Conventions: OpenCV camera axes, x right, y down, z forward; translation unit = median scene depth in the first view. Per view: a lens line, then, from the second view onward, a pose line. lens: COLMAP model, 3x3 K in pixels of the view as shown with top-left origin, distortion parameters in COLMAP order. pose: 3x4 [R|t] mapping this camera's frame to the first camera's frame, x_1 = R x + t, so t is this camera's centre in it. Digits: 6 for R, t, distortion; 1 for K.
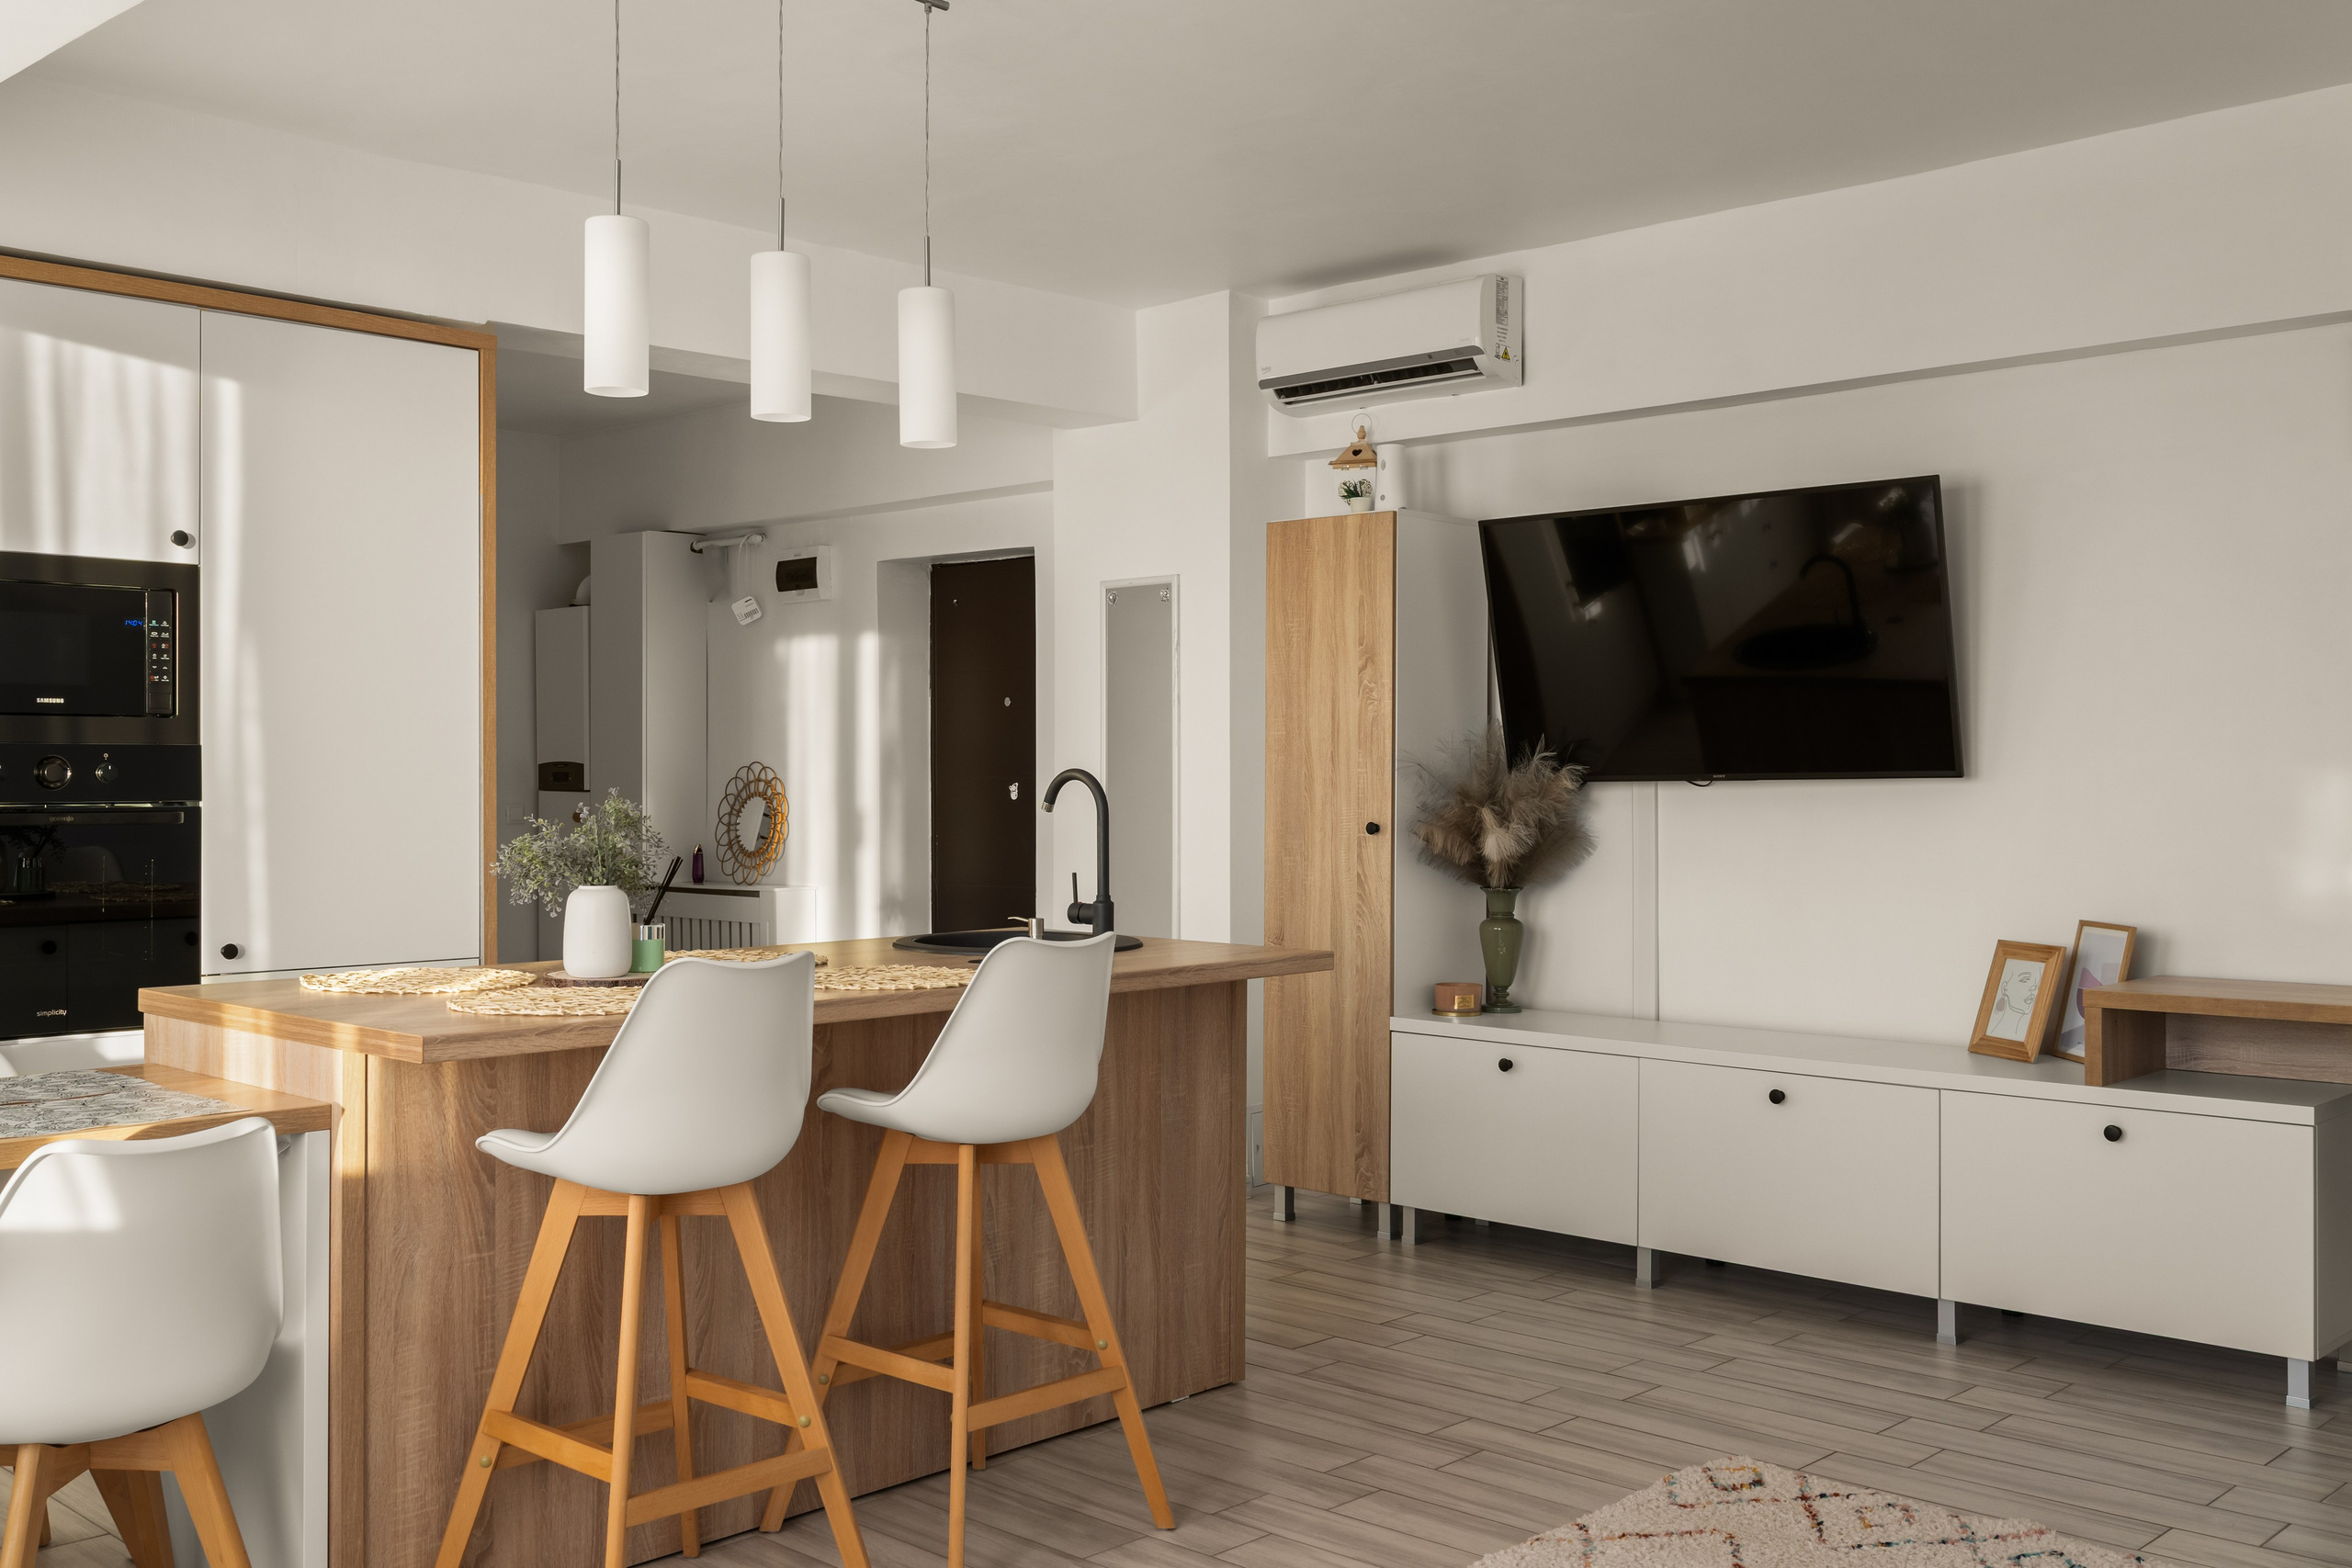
lens RADIAL K [[2259.6, 0, 1190.2], [0, 2259.6, 776.1], [0, 0, 1]] dist [0.003899, -0.001312]
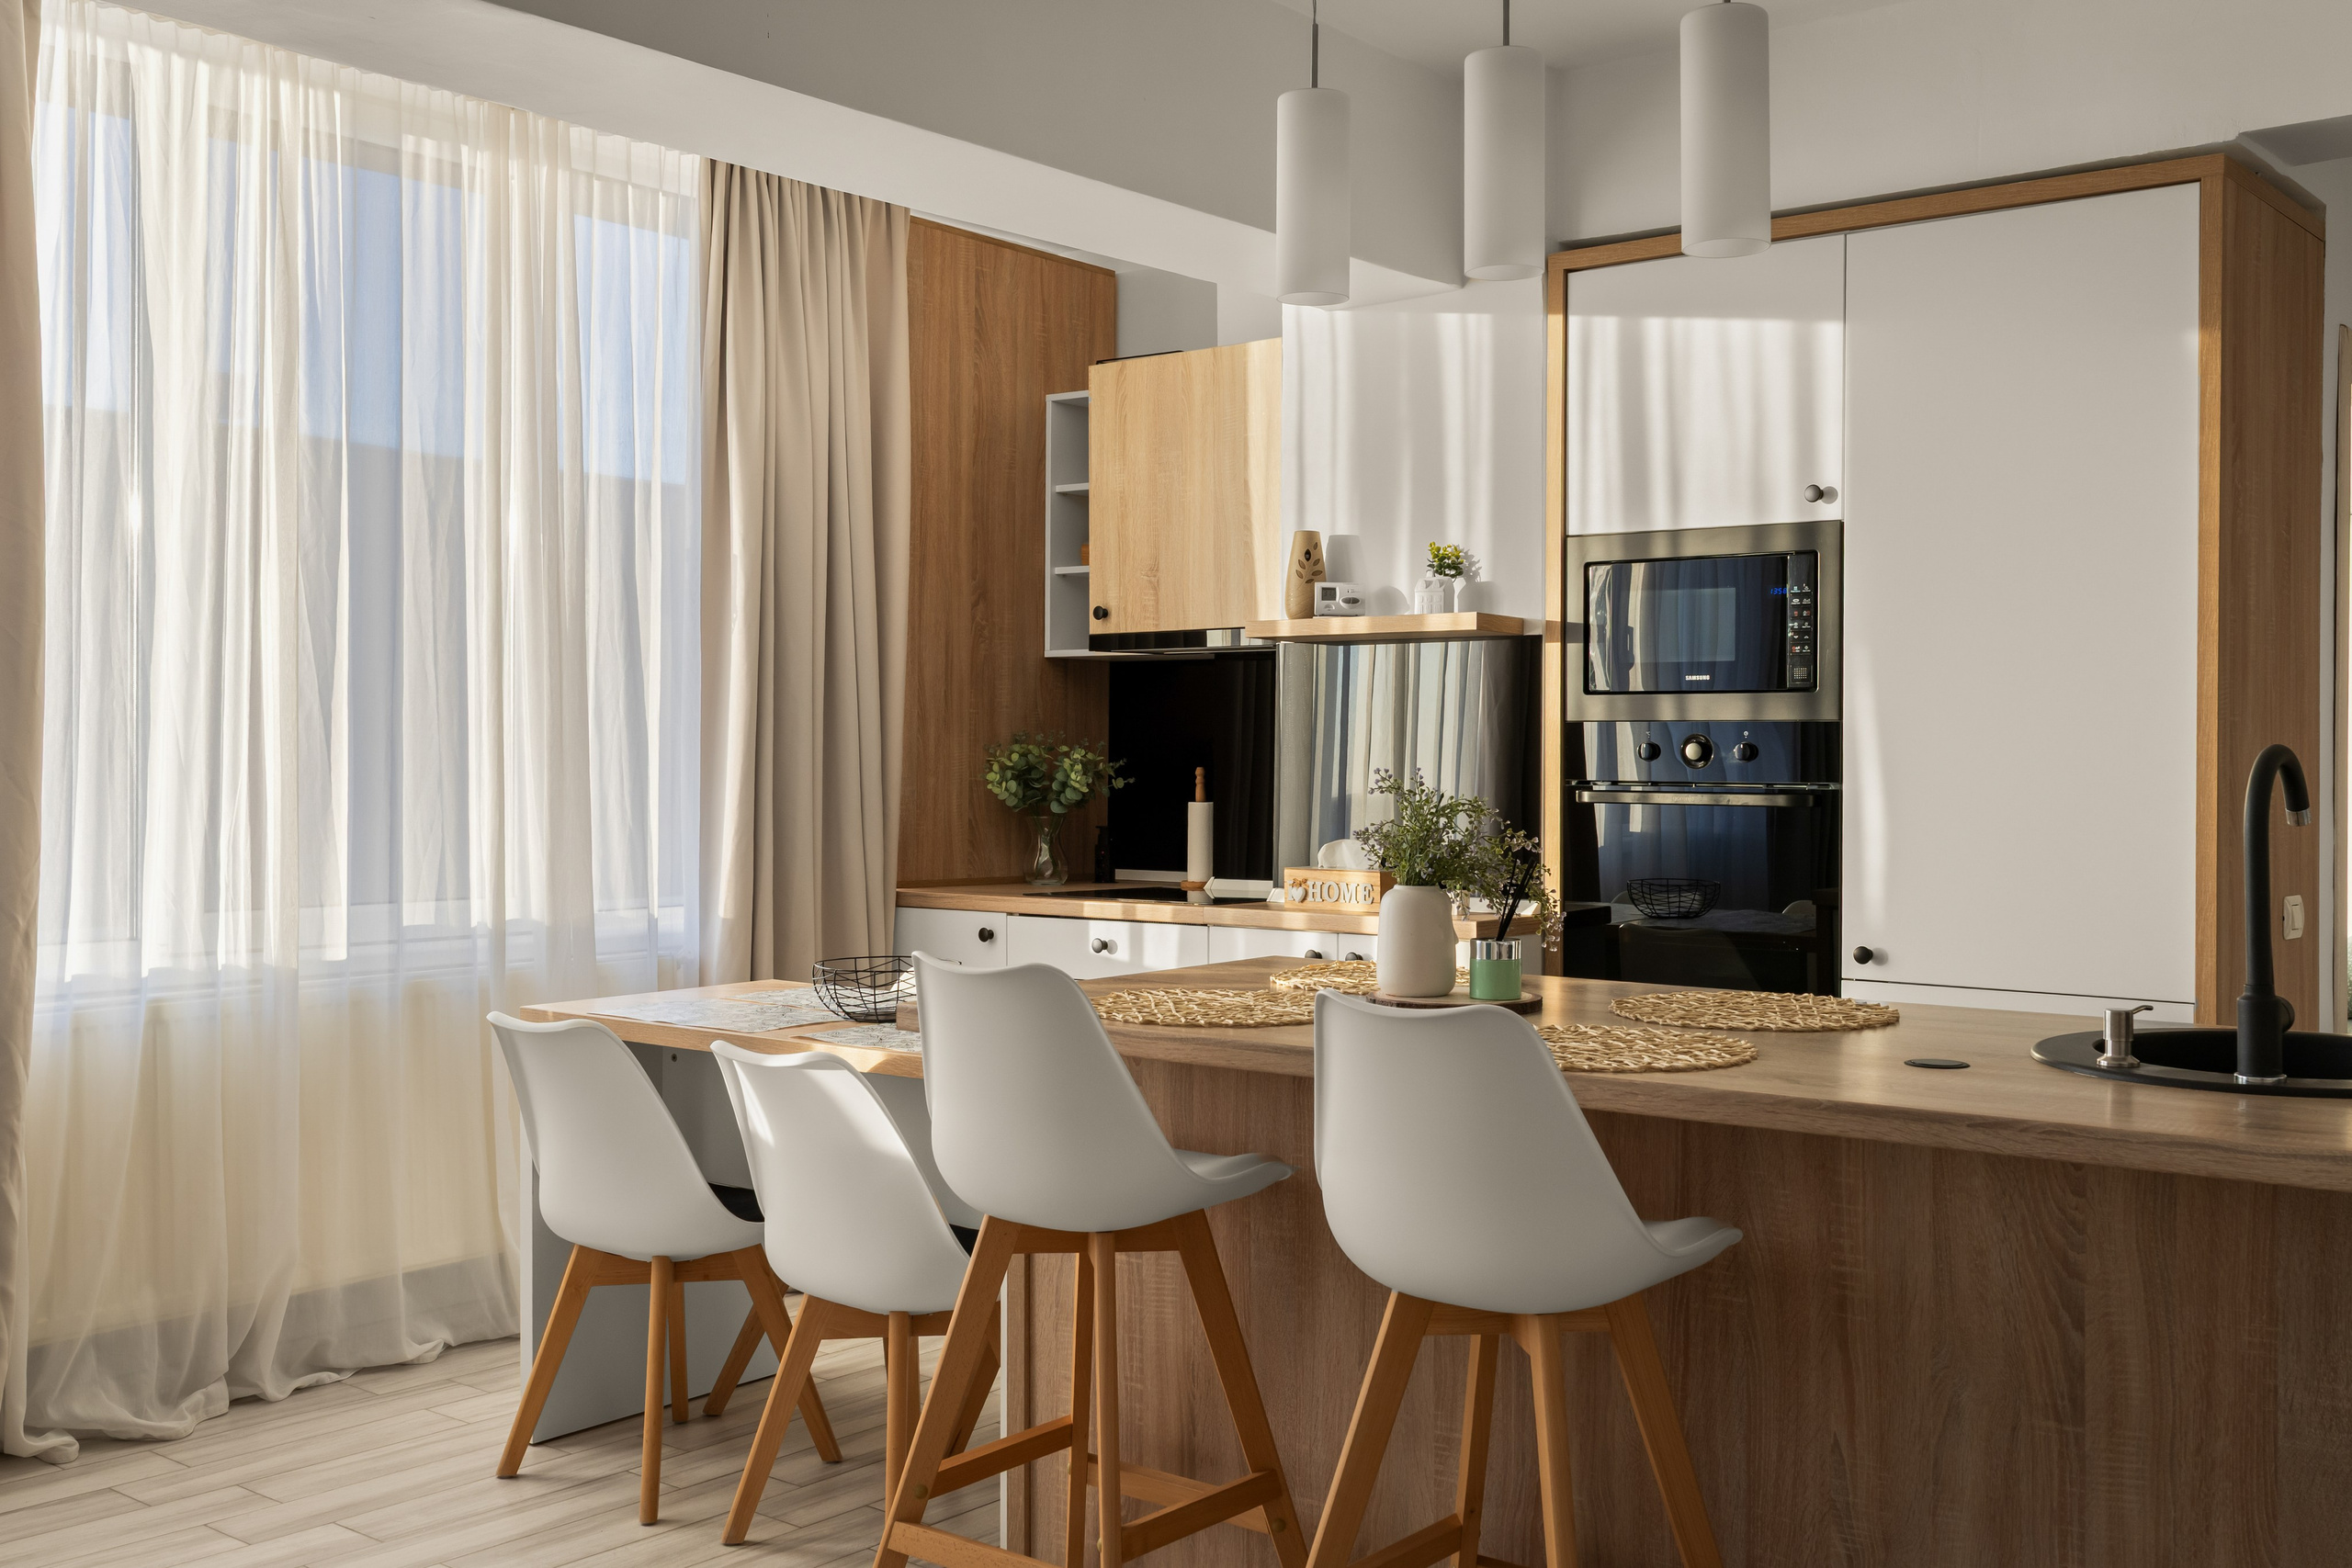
lens RADIAL K [[2291.0, 0, 1176.0], [0, 2291.0, 784.0], [0, 0, 1]] dist [0.003813, -0.005207]
pose [[0.066402, 0.013715, -0.997699, 0.465076], [-0.006522, 0.999890, 0.013311, 0.000920], [0.997772, 0.005623, 0.066484, 0.698820]]
